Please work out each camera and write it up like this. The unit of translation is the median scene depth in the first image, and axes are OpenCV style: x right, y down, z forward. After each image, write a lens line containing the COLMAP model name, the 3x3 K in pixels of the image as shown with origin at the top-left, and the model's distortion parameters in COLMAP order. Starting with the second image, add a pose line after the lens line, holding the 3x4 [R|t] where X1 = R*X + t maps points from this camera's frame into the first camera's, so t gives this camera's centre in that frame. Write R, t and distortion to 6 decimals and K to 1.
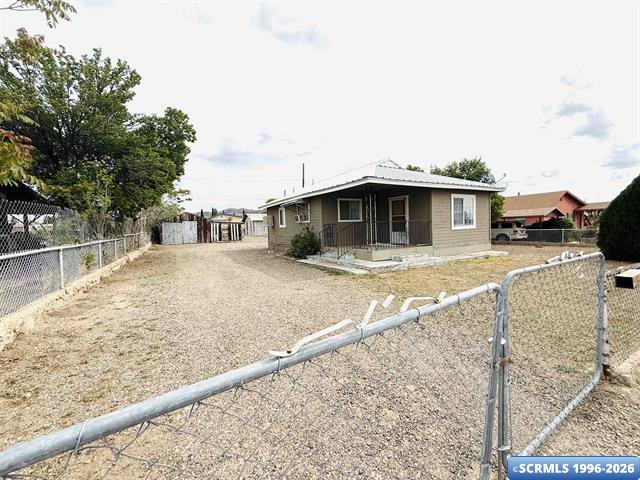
lens RADIAL K [[255.2, 0, 318.8], [0, 255.2, 237.6], [0, 0, 1]] dist [-0.000758, 0.000366]
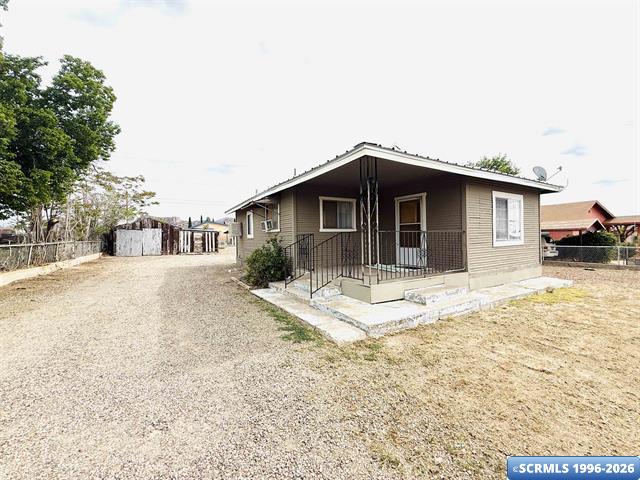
lens RADIAL K [[255.2, 0, 319.7], [0, 255.2, 236.7], [0, 0, 1]] dist [-0.000758, 0.000366]
pose [[0.999725, 0.017371, 0.015770, 0.064455], [-0.016624, 0.998786, -0.046361, -0.016641], [-0.016556, 0.046086, 0.998800, 0.329189]]
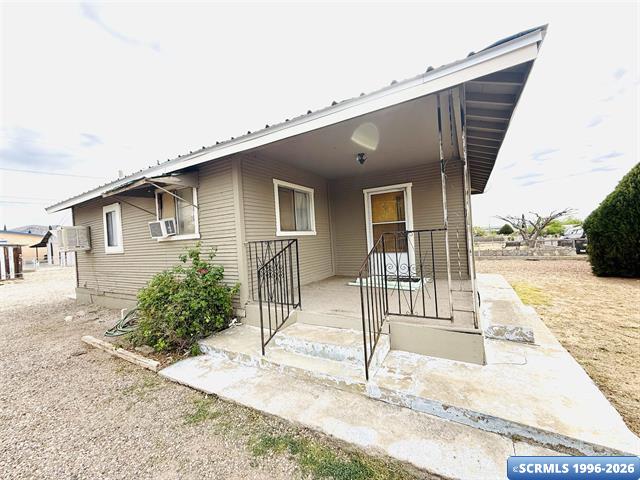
lens RADIAL K [[255.2, 0, 321.6], [0, 255.2, 238.7], [0, 0, 1]] dist [-0.000758, 0.000366]
pose [[0.870427, -0.015866, 0.492041, -0.065145], [0.048715, 0.997351, -0.054017, -0.030587], [-0.489880, 0.070987, 0.868895, 0.604902]]
